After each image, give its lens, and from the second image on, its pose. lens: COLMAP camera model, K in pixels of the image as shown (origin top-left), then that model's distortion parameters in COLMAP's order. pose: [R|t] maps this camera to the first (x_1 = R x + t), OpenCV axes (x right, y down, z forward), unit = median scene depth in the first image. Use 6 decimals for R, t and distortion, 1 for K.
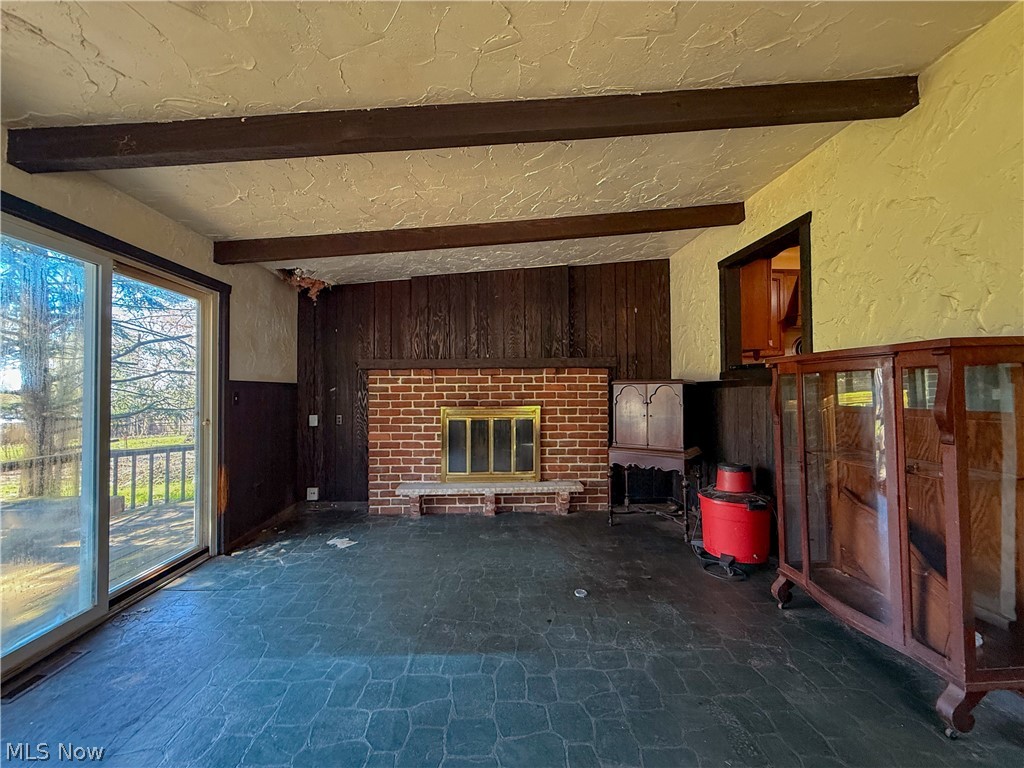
lens RADIAL K [[402.8, 0, 509.6], [0, 402.8, 383.1], [0, 0, 1]] dist [-0.001608, 0.000097]
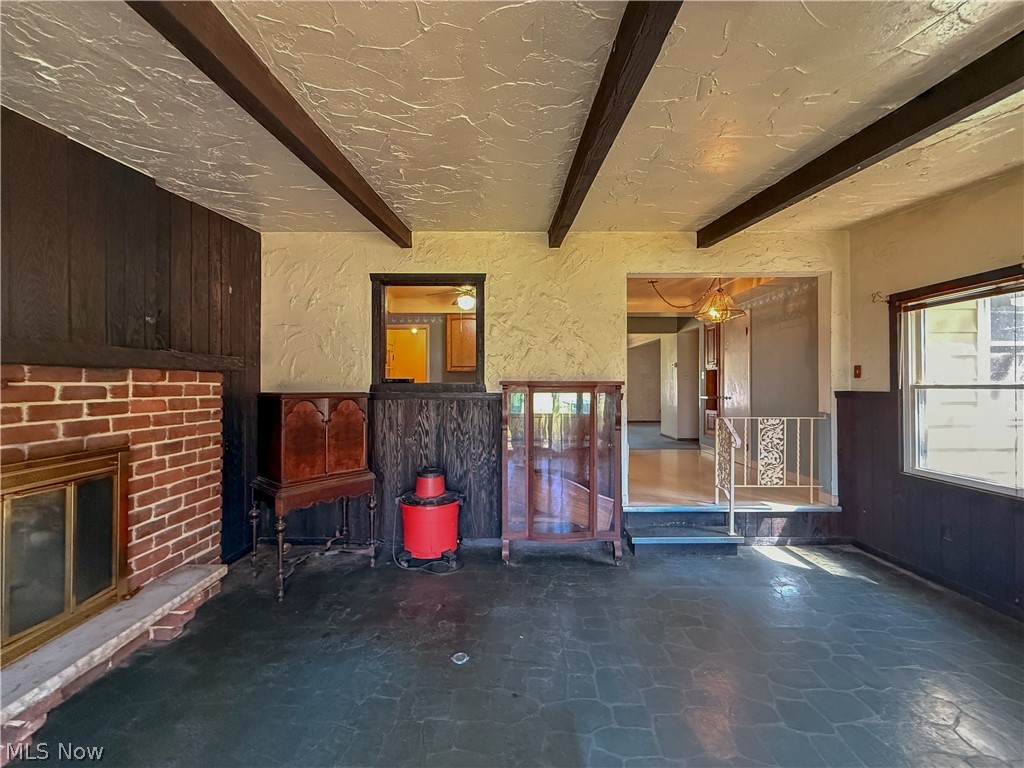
lens RADIAL K [[402.8, 0, 509.6], [0, 402.8, 383.1], [0, 0, 1]] dist [-0.001608, 0.000097]
pose [[0.063068, 0.010621, 0.997953, -0.384992], [-0.021545, 0.999725, -0.009278, -0.024428], [-0.997777, -0.020915, 0.063280, 0.506338]]
